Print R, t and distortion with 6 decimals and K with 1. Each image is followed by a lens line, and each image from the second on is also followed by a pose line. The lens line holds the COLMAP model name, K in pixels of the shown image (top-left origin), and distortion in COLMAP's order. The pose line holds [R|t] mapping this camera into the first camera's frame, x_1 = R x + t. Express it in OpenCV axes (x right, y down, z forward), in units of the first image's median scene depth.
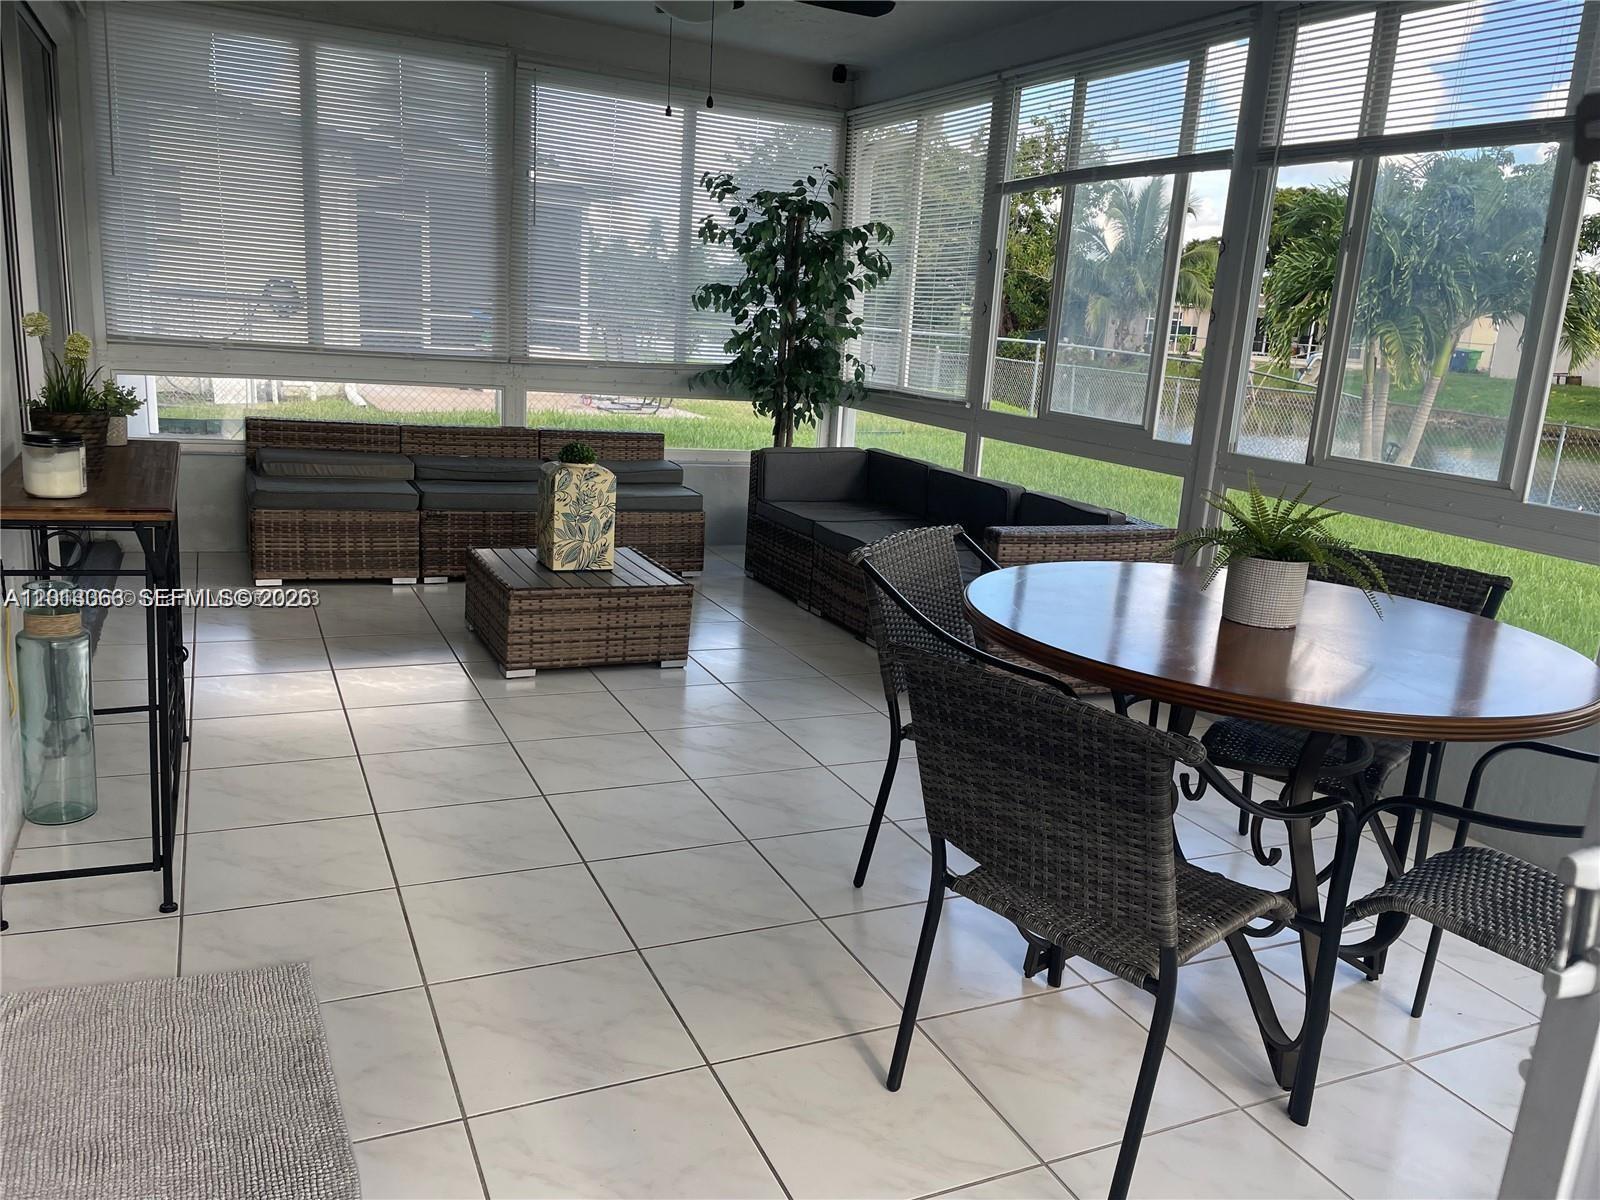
lens RADIAL K [[1210.3, 0, 800.0], [0, 1210.3, 600.0], [0, 0, 1]] dist [0.005540, -0.000540]
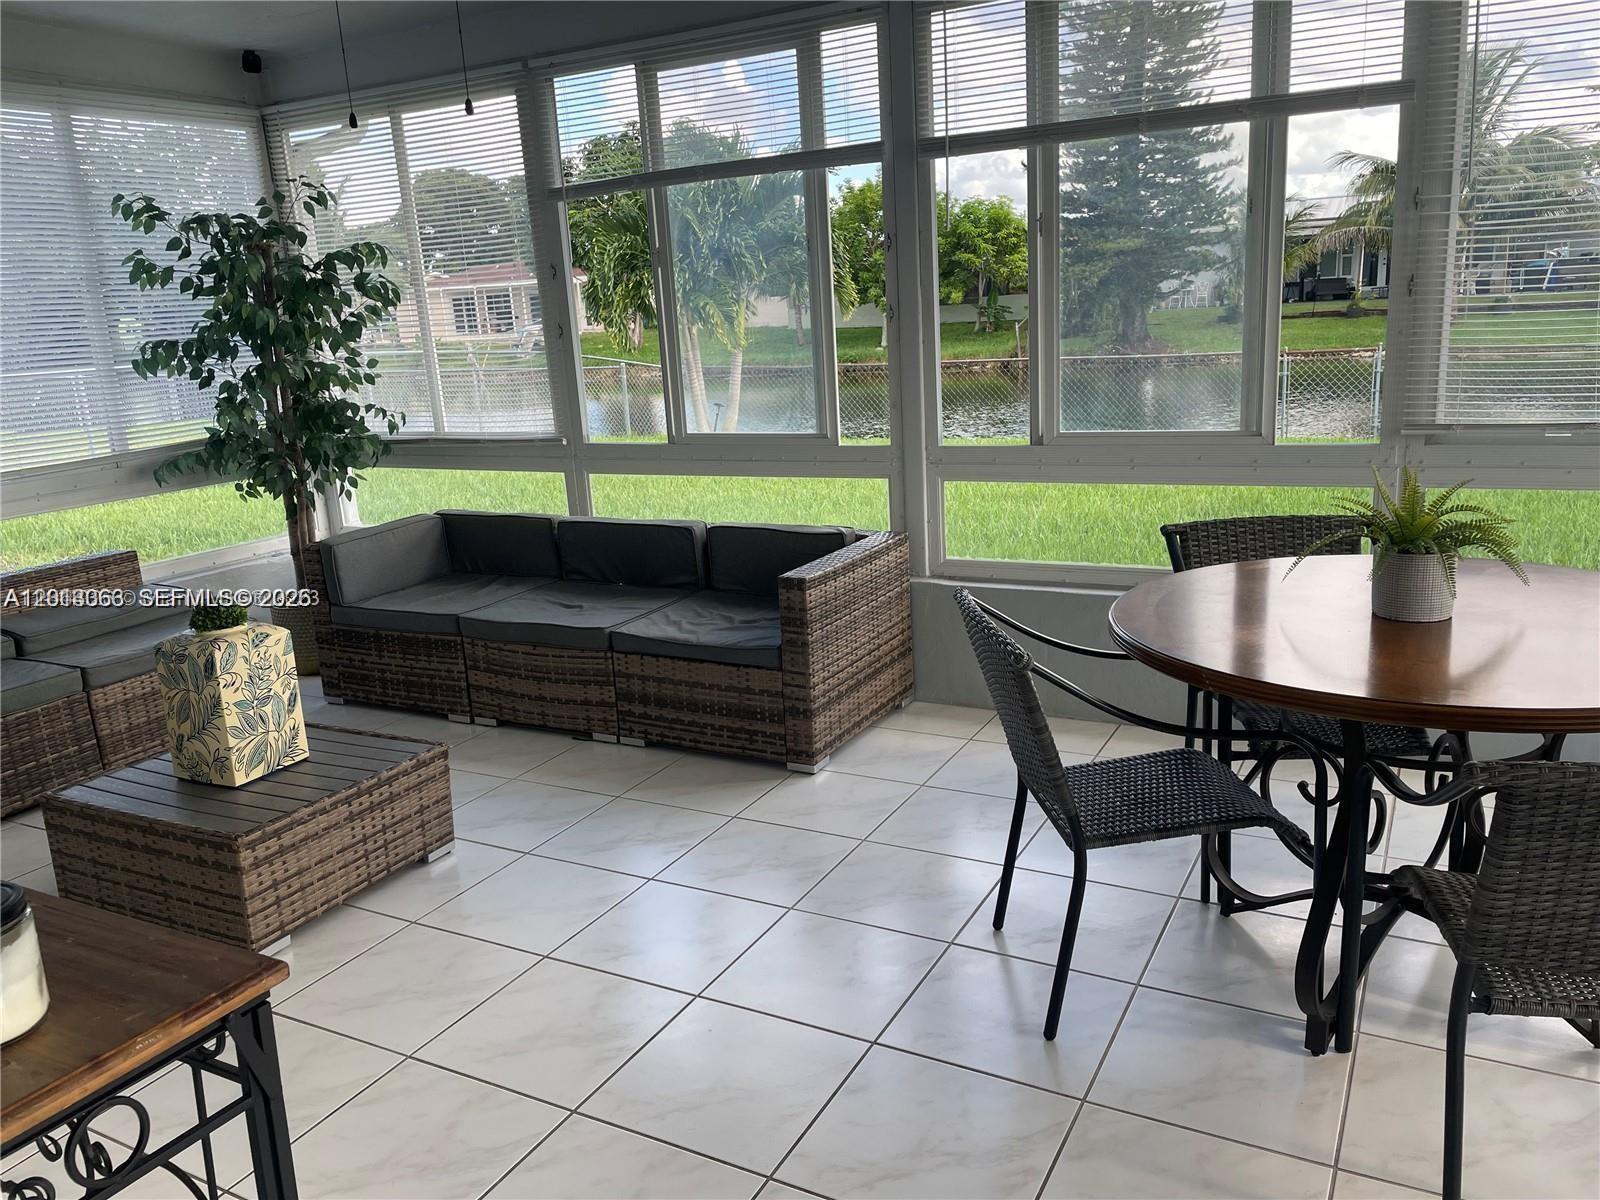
lens RADIAL K [[1216.8, 0, 807.9], [0, 1216.8, 576.6], [0, 0, 1]] dist [0.051774, -0.090578]
pose [[0.795220, -0.239524, 0.557005, -0.270425], [0.242578, 0.967619, 0.069775, -0.097293], [-0.555681, 0.079631, 0.827573, 0.206339]]
